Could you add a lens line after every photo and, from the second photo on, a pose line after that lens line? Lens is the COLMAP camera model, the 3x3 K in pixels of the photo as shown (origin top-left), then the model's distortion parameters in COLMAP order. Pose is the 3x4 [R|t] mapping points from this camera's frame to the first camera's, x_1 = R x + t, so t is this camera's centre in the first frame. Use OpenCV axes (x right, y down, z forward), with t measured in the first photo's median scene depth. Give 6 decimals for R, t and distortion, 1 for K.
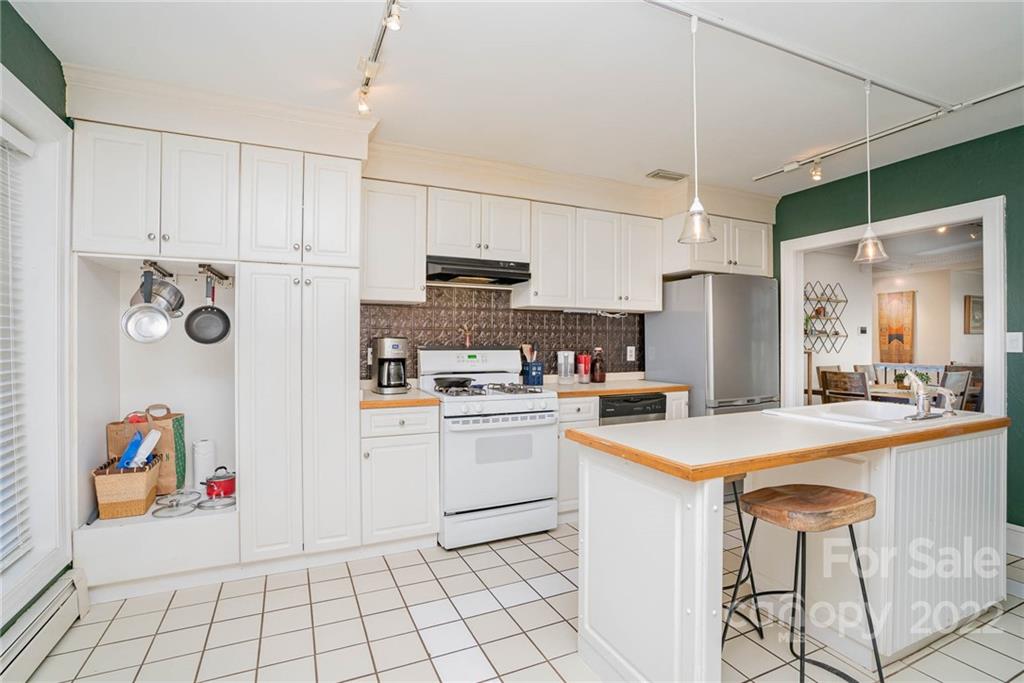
lens RADIAL K [[509.3, 0, 512.0], [0, 509.3, 341.5], [0, 0, 1]] dist [-0.000991, -0.000130]
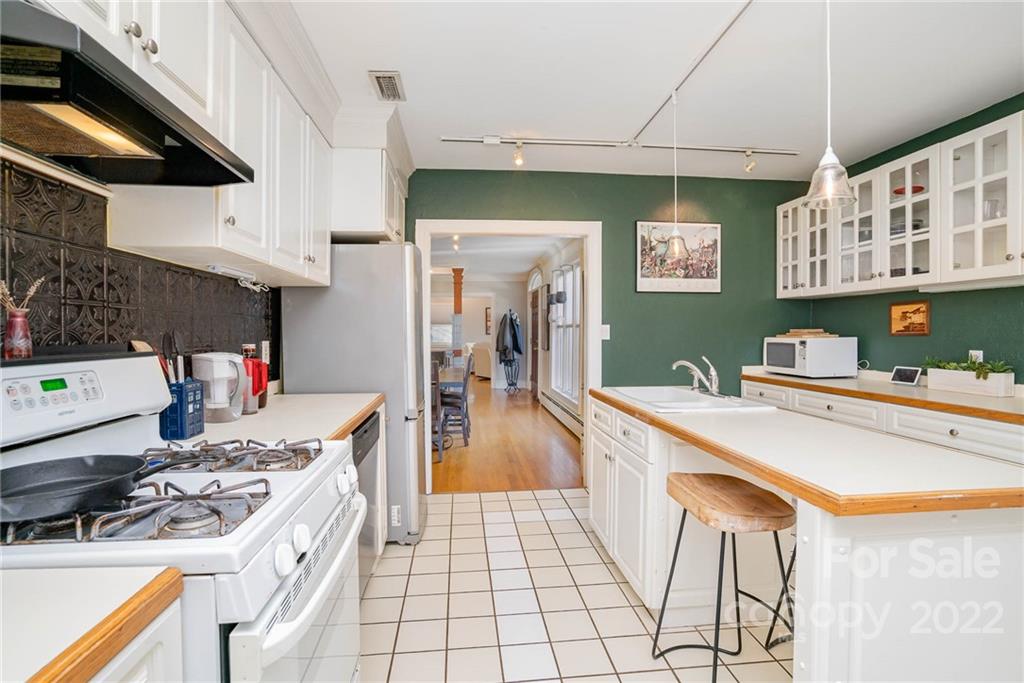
lens RADIAL K [[495.1, 0, 509.0], [0, 495.1, 333.0], [0, 0, 1]] dist [-0.000416, 0.000069]
pose [[0.348983, -0.002628, 0.937125, -0.248553], [-0.004909, 0.999977, 0.004632, -0.003498], [-0.937116, -0.006217, 0.348962, 0.609360]]
